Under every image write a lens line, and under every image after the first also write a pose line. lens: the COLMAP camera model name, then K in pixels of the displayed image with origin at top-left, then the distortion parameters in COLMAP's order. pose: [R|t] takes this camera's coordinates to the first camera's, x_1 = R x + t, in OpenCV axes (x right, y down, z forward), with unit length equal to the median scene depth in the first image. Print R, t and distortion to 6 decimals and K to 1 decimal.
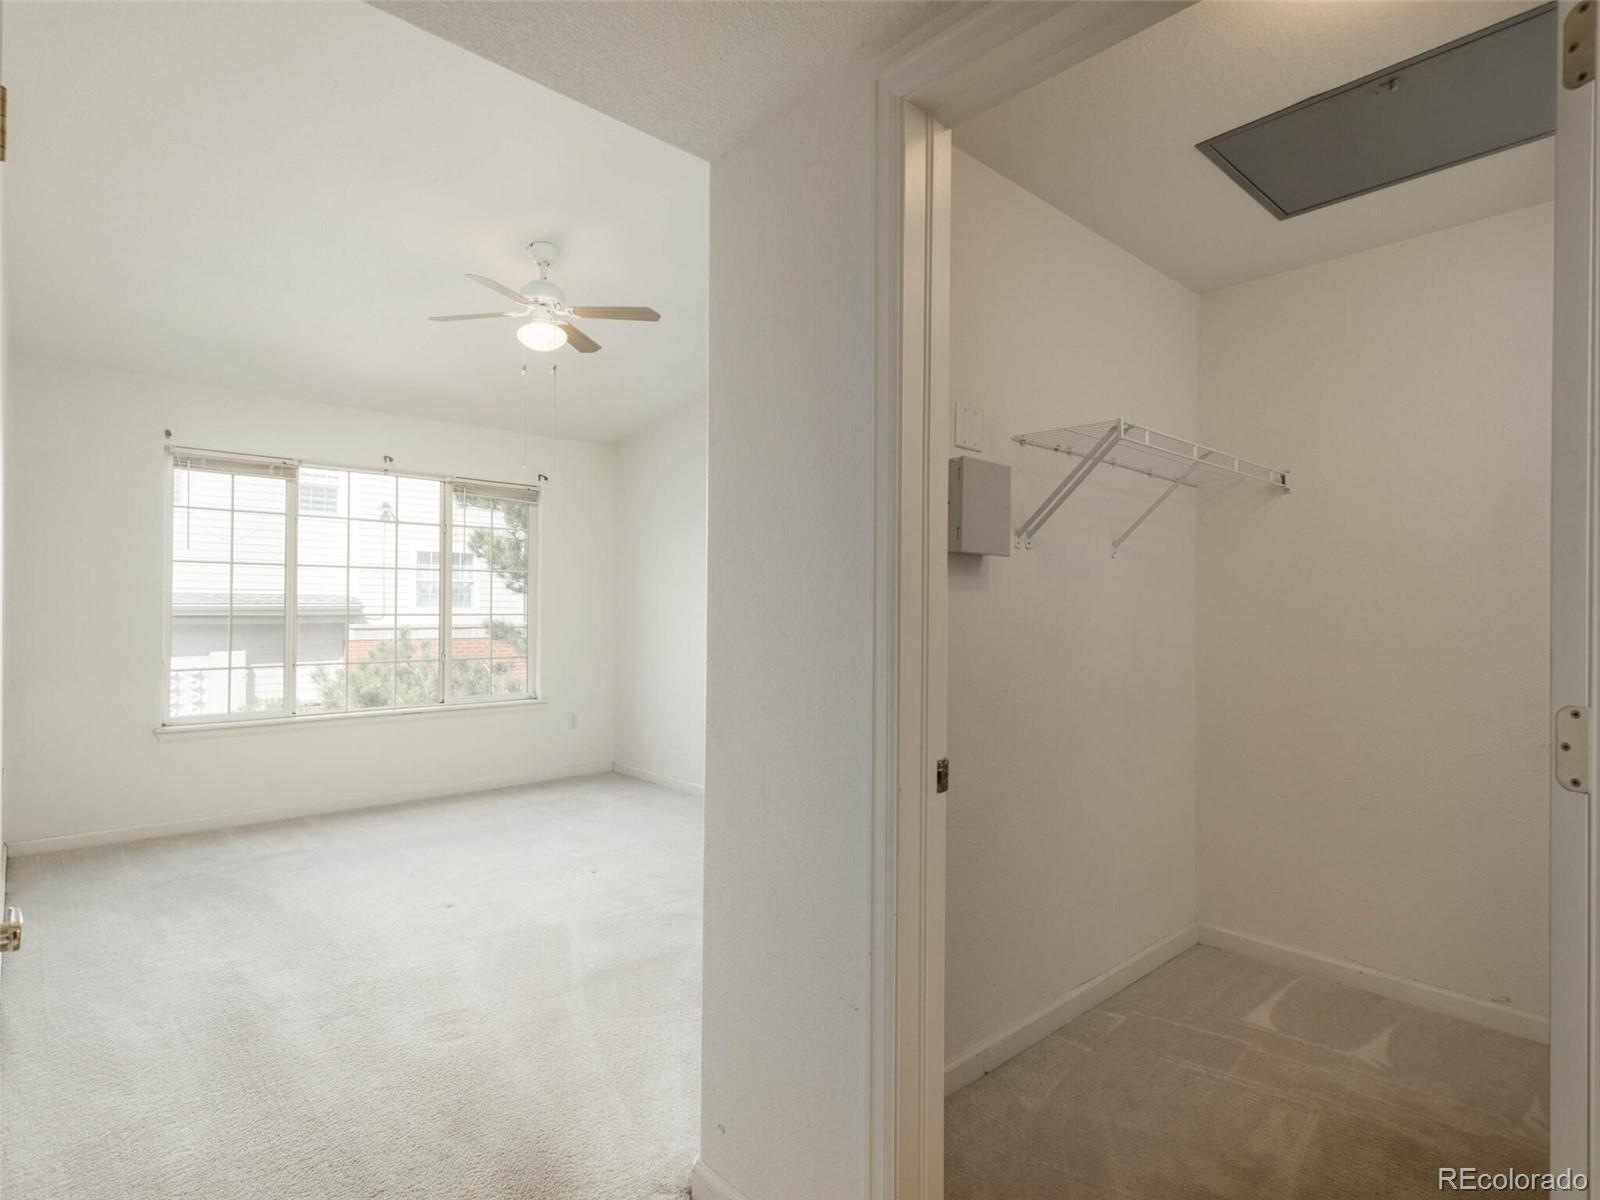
lens RADIAL K [[839.9, 0, 787.2], [0, 839.9, 598.9], [0, 0, 1]] dist [0.026443, -0.013230]
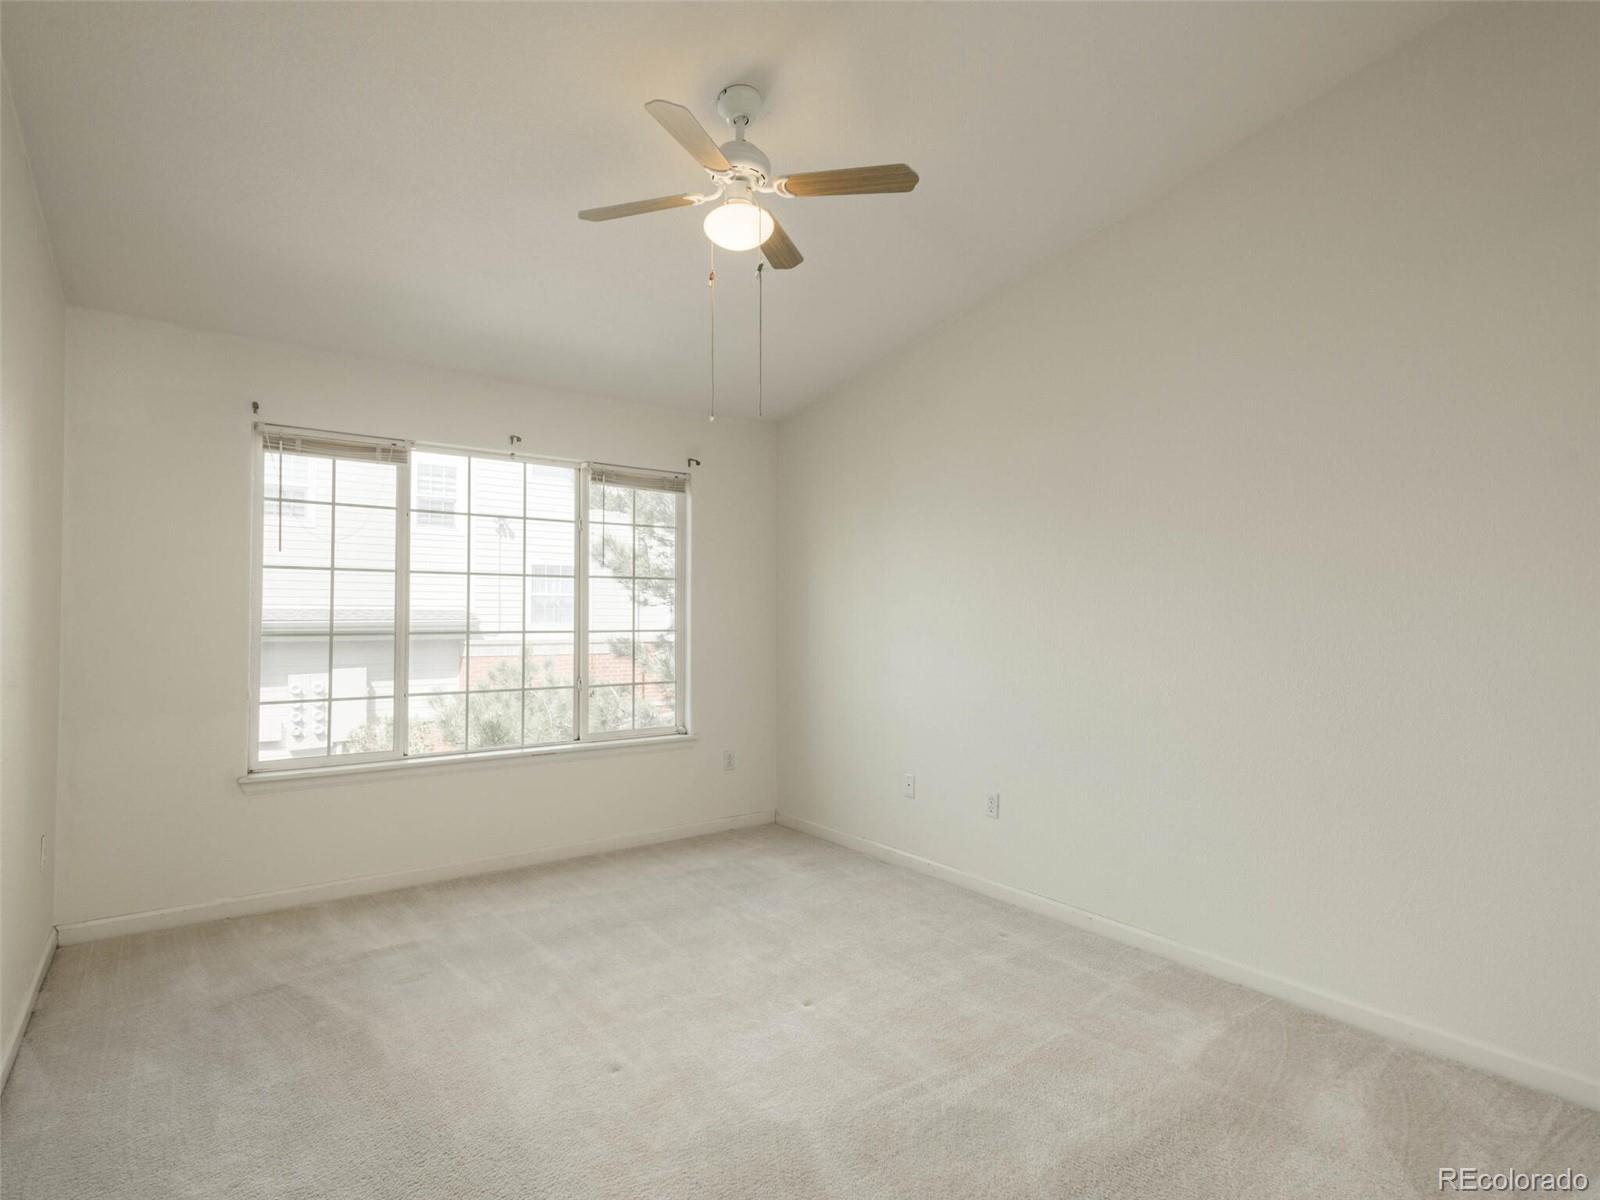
lens RADIAL K [[839.9, 0, 787.2], [0, 839.9, 598.9], [0, 0, 1]] dist [0.026443, -0.013230]
pose [[0.993648, -0.009073, -0.112164, -0.134738], [0.007220, 0.999831, -0.016915, 0.002928], [0.112298, 0.015997, 0.993546, 0.248639]]
